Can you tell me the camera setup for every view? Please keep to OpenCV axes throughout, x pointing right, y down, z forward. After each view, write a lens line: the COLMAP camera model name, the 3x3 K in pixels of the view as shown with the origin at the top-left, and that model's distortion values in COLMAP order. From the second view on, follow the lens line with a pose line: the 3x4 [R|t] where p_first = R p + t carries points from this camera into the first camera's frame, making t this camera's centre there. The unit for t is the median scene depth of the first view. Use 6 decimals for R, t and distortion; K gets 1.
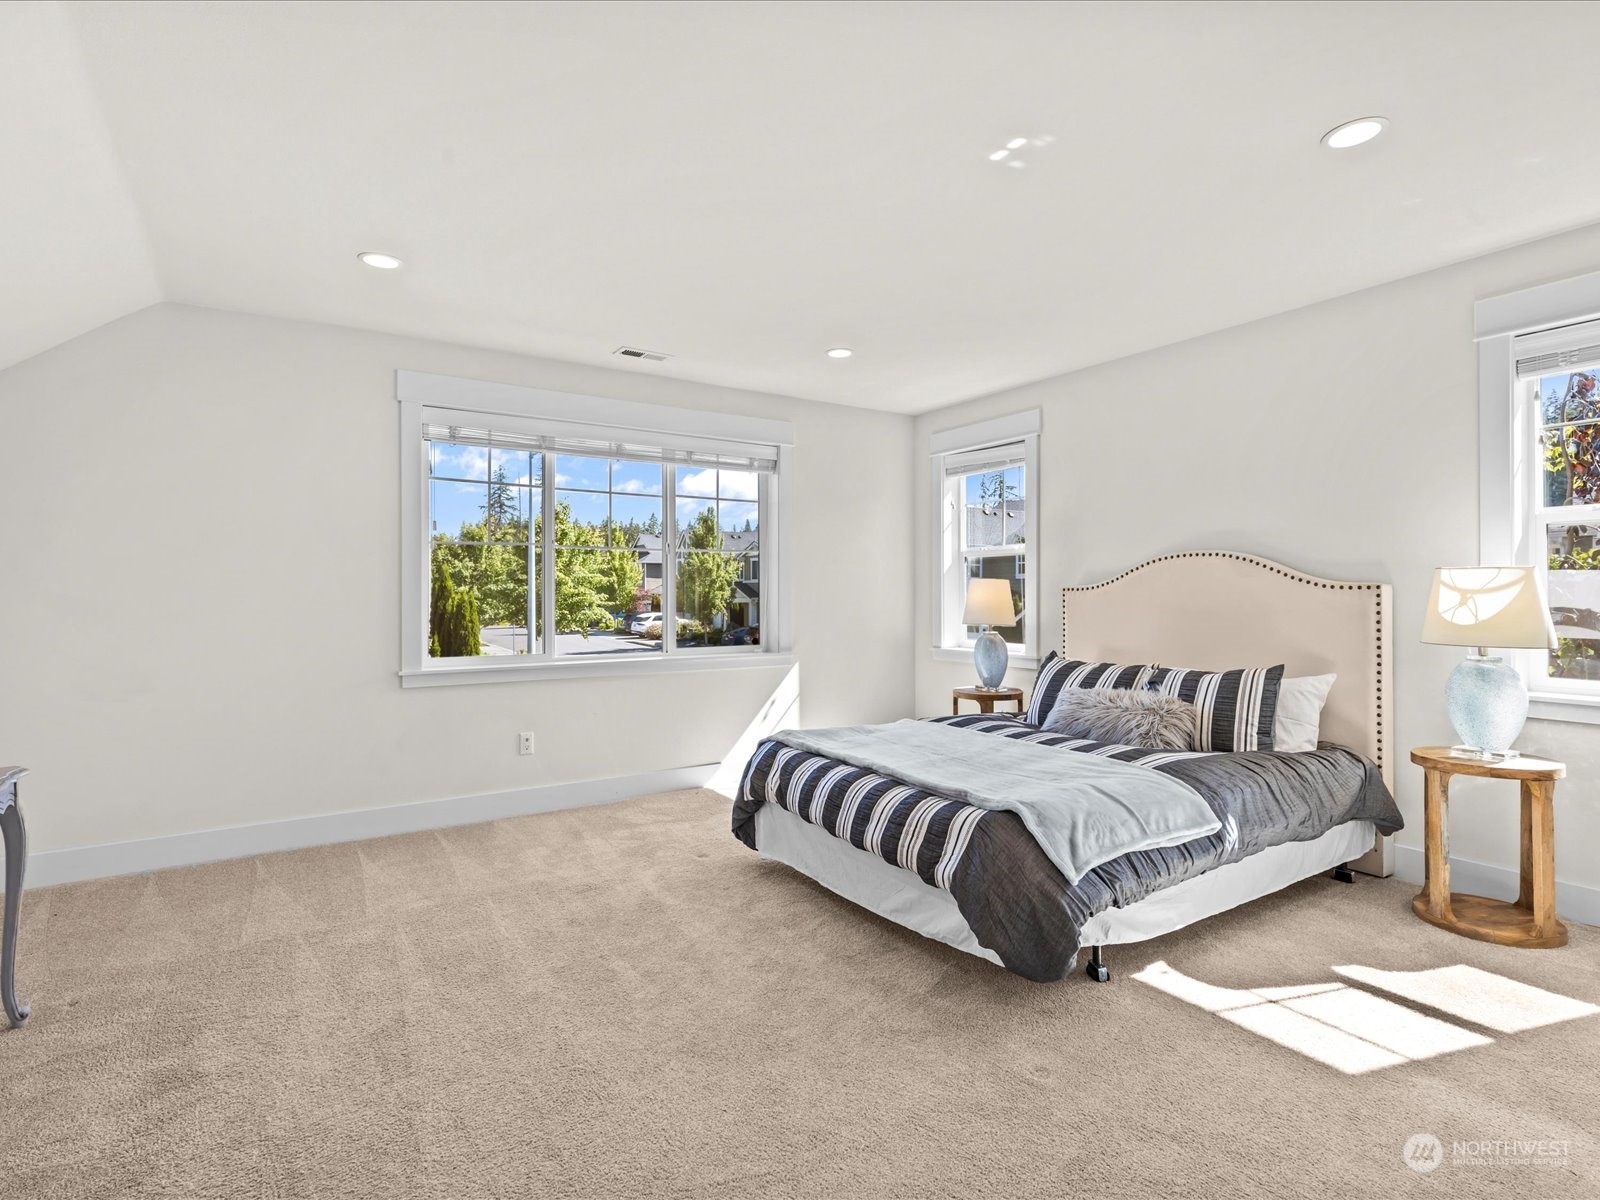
lens RADIAL K [[814.5, 0, 800.0], [0, 814.5, 600.0], [0, 0, 1]] dist [0.006211, 0.000630]
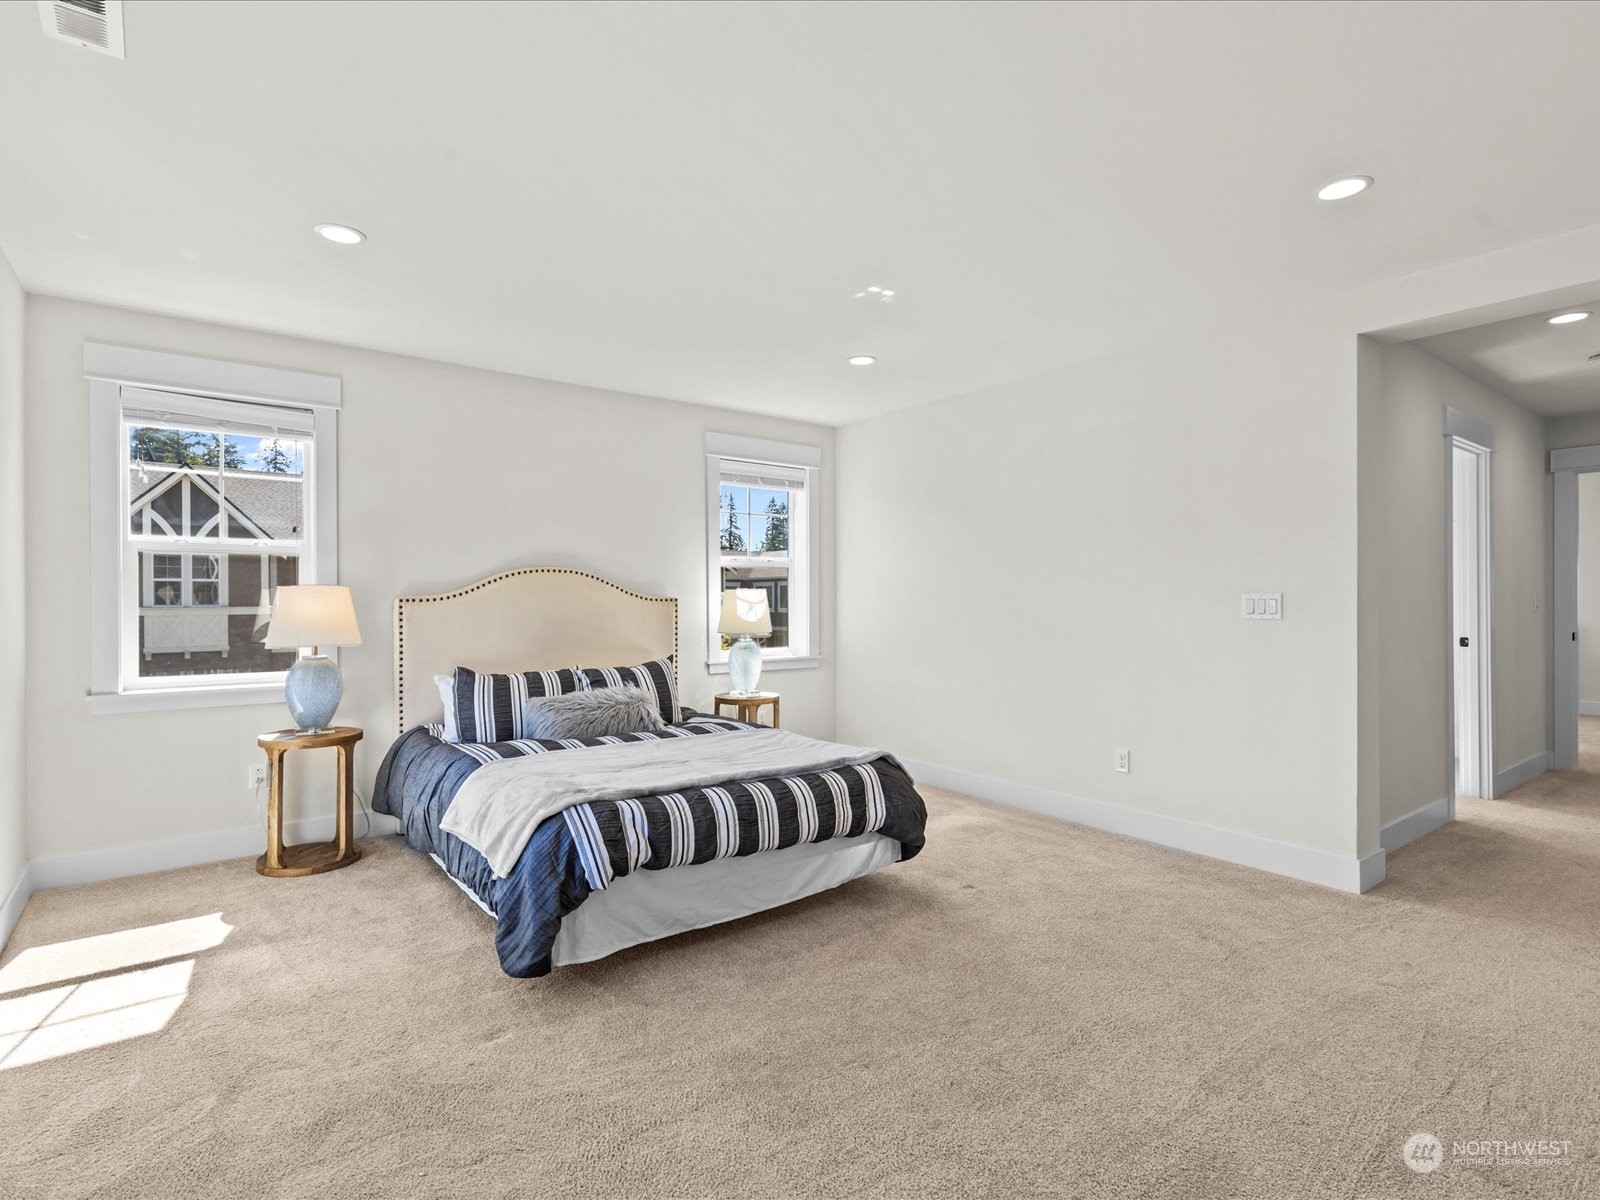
lens RADIAL K [[814.5, 0, 800.0], [0, 814.5, 600.0], [0, 0, 1]] dist [0.006211, 0.000630]
pose [[-0.070140, 0.009421, 0.997493, -0.857998], [0.013331, 0.999875, -0.008506, -0.000059], [-0.997448, 0.012701, -0.070257, 0.928144]]
